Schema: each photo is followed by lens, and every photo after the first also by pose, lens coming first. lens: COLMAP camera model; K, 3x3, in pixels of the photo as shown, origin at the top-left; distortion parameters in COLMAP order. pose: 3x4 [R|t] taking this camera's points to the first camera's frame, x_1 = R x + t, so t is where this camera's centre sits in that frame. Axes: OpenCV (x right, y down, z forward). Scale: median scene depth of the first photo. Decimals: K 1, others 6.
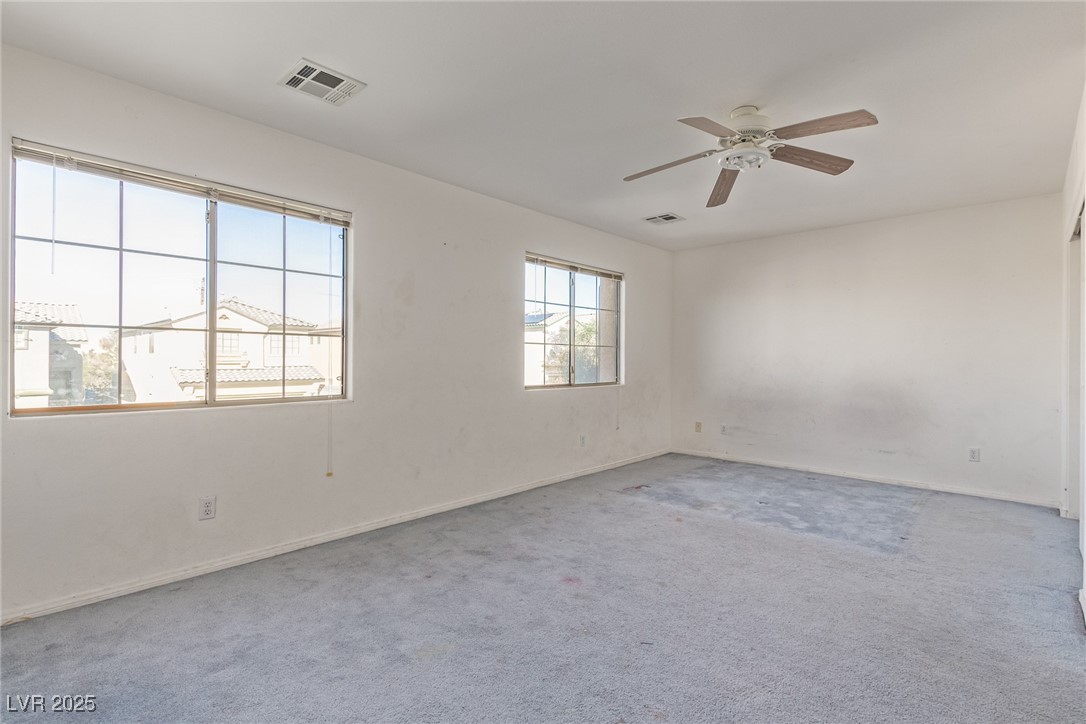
lens RADIAL K [[503.4, 0, 543.0], [0, 503.4, 362.0], [0, 0, 1]] dist [0.002172, -0.000274]
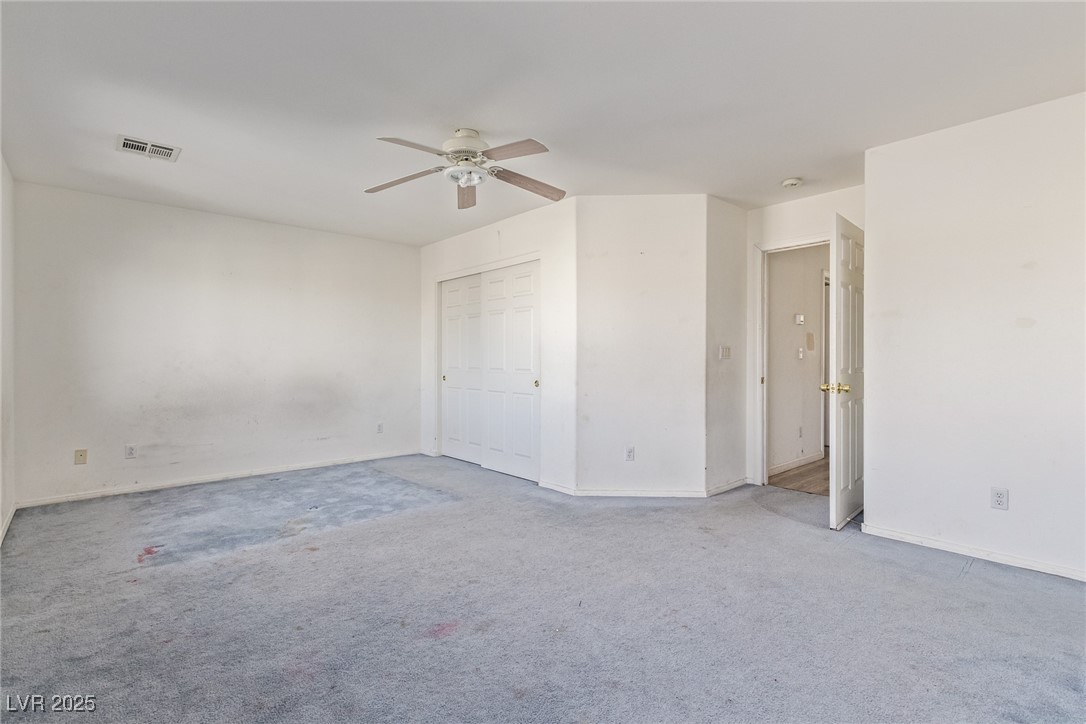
lens RADIAL K [[503.4, 0, 543.0], [0, 503.4, 362.0], [0, 0, 1]] dist [0.002172, -0.000274]
pose [[0.087757, -0.010246, 0.996089, -0.528001], [0.006427, 0.999932, 0.009719, -0.000613], [-0.996121, 0.005549, 0.087817, 0.554449]]
